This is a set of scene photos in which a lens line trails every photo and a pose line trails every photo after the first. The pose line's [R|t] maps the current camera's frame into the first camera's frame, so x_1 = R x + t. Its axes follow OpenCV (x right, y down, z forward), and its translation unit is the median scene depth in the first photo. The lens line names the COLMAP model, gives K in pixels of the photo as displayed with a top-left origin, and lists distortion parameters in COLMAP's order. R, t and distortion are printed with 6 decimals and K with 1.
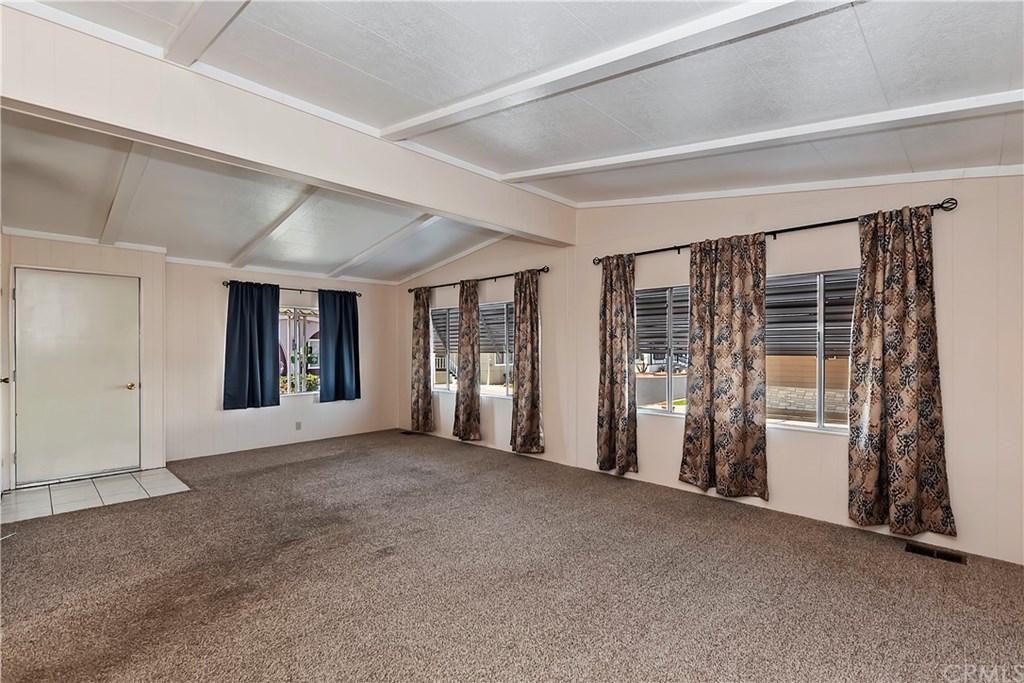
lens RADIAL K [[468.9, 0, 498.4], [0, 468.9, 348.6], [0, 0, 1]] dist [0.000599, 0.000006]
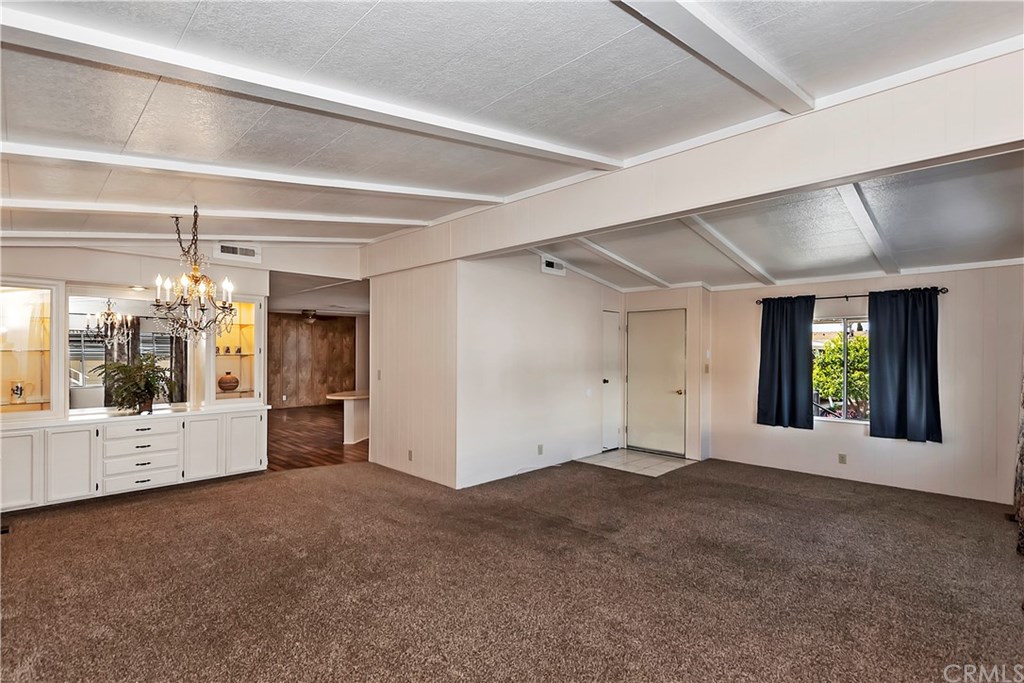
lens RADIAL K [[458.6, 0, 510.0], [0, 458.6, 357.0], [0, 0, 1]] dist [0.000163, 0.000013]
pose [[0.026172, 0.009341, -0.999614, 0.554950], [-0.008057, 0.999926, 0.009133, -0.029556], [0.999625, 0.007814, 0.026245, 0.560677]]
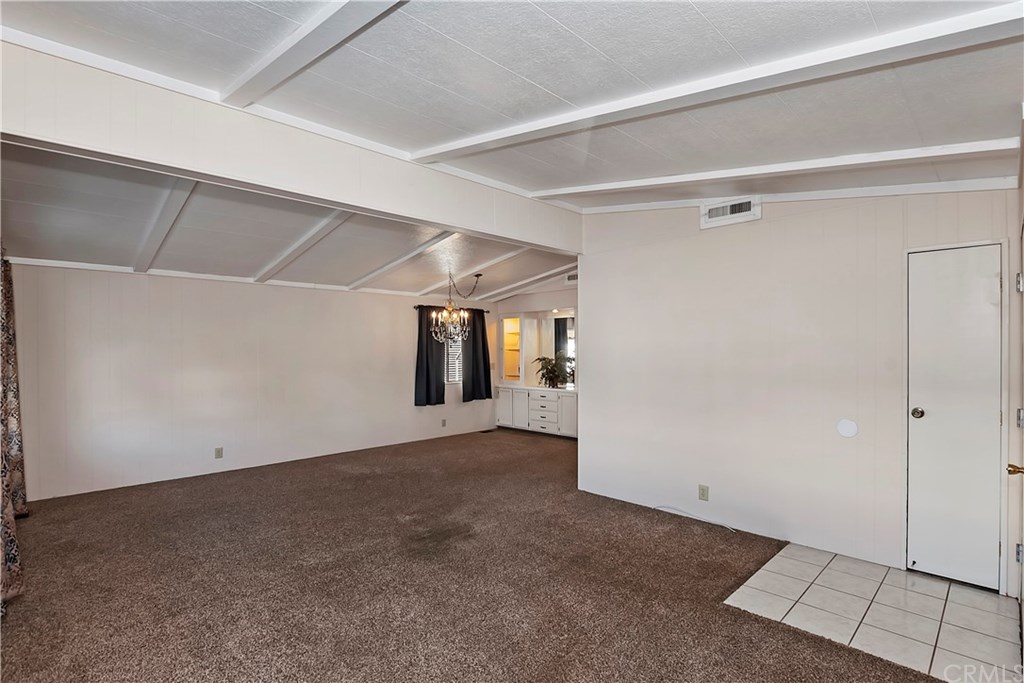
lens RADIAL K [[500.7, 0, 512.8], [0, 500.7, 351.9], [0, 0, 1]] dist [-0.000309, -0.000028]
pose [[-0.999963, 0.006592, -0.005509, -0.341902], [0.006540, 0.999933, 0.009541, -0.036431], [0.005571, 0.009504, -0.999939, 1.601513]]
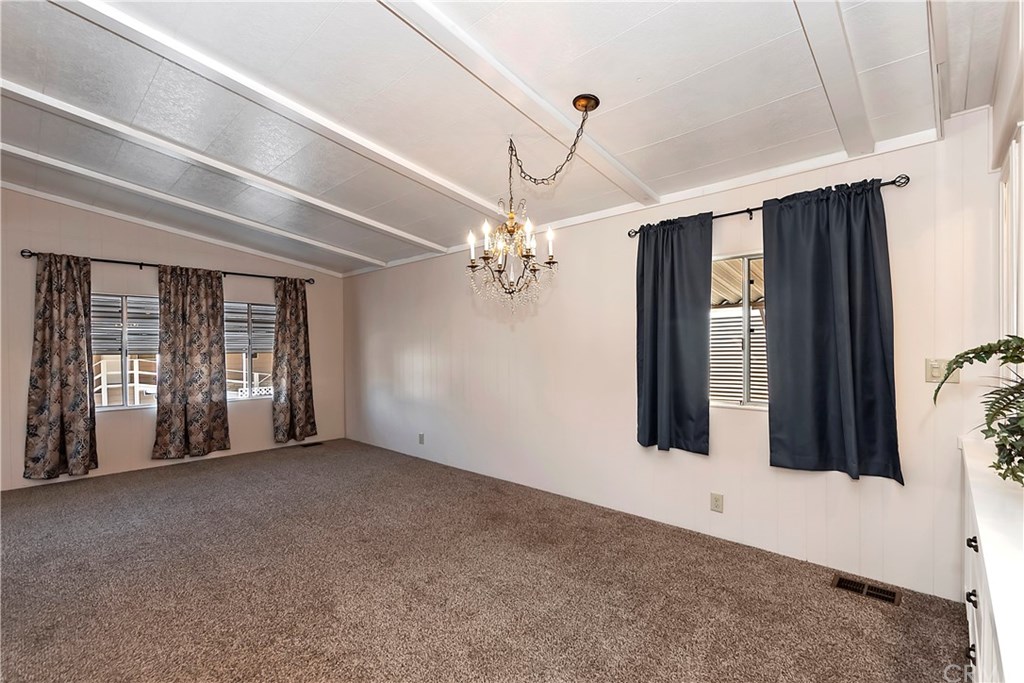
lens RADIAL K [[458.6, 0, 510.0], [0, 458.6, 357.0], [0, 0, 1]] dist [0.000163, 0.000013]
pose [[-0.030643, -0.015854, 0.999405, -0.756210], [0.012155, 0.999794, 0.016233, 0.010251], [-0.999456, 0.012646, -0.030444, 0.107183]]
